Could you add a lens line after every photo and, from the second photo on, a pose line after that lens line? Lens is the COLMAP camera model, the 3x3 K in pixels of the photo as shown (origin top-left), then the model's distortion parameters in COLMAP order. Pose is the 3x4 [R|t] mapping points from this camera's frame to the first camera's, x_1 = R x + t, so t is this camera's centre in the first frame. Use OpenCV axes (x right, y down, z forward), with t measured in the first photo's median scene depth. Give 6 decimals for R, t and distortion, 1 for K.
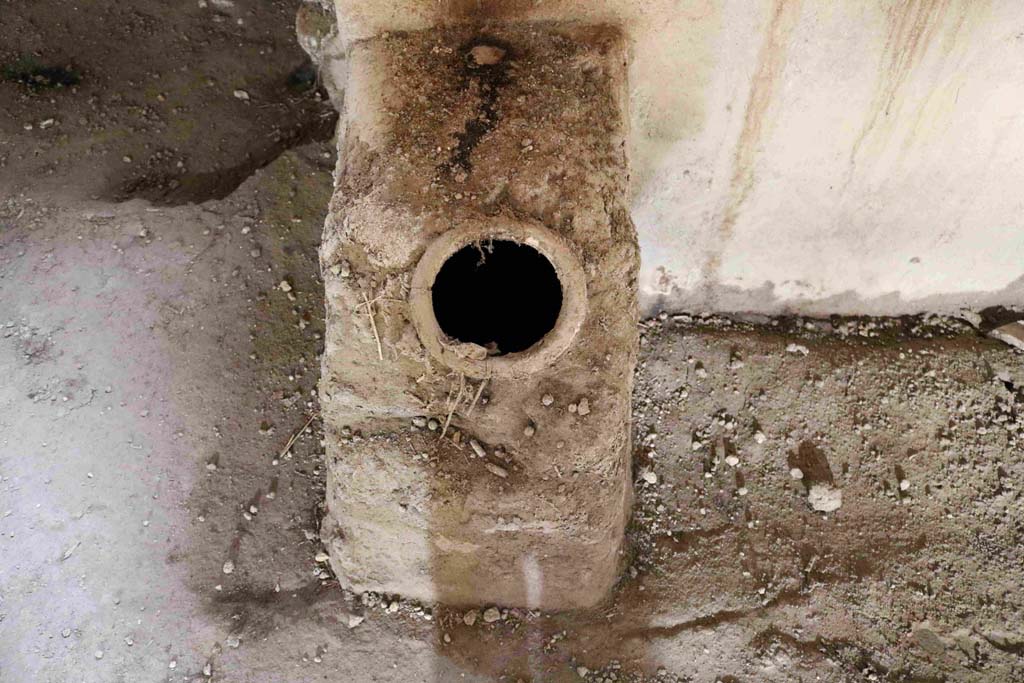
lens RADIAL K [[834.4, 0, 512.0], [0, 834.4, 341.5], [0, 0, 1]] dist [-0.154619, 0.123353]
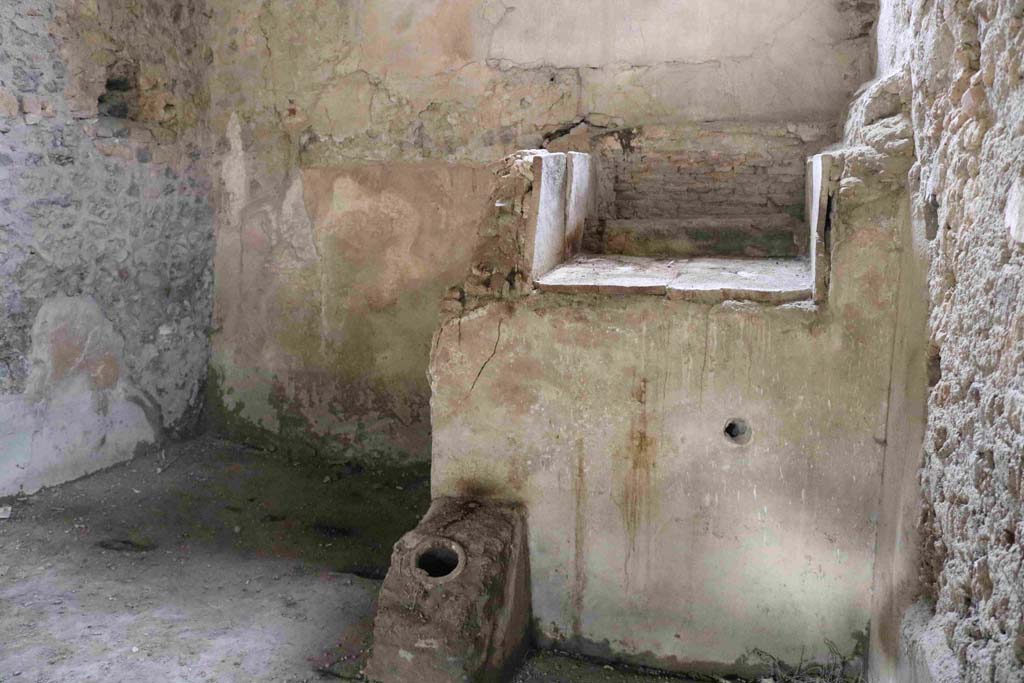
lens RADIAL K [[834.4, 0, 512.0], [0, 834.4, 341.5], [0, 0, 1]] dist [-0.154619, 0.123353]
pose [[0.937160, 0.026959, -0.347858, 0.973183], [-0.258019, 0.724673, -0.638964, 0.939907], [0.234857, 0.688565, 0.686090, -1.212145]]
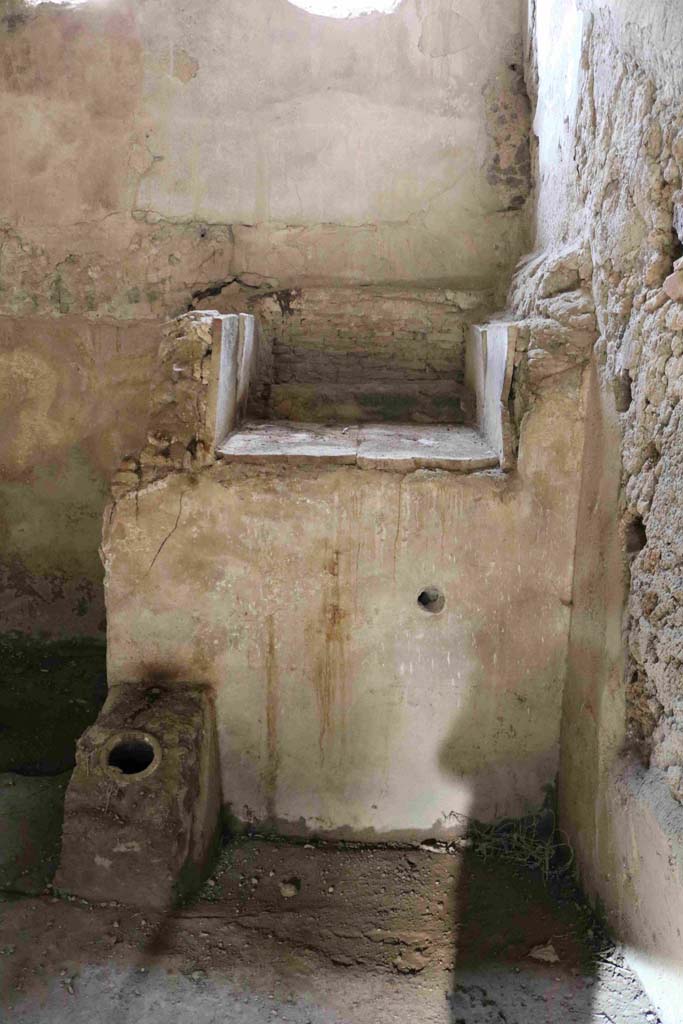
lens RADIAL K [[834.4, 0, 341.5], [0, 834.4, 512.0], [0, 0, 1]] dist [-0.154619, 0.123353]
pose [[0.996978, 0.007433, -0.077331, 0.692705], [-0.057520, 0.739697, -0.670477, 0.882713], [0.052218, 0.672899, 0.737889, -1.210883]]
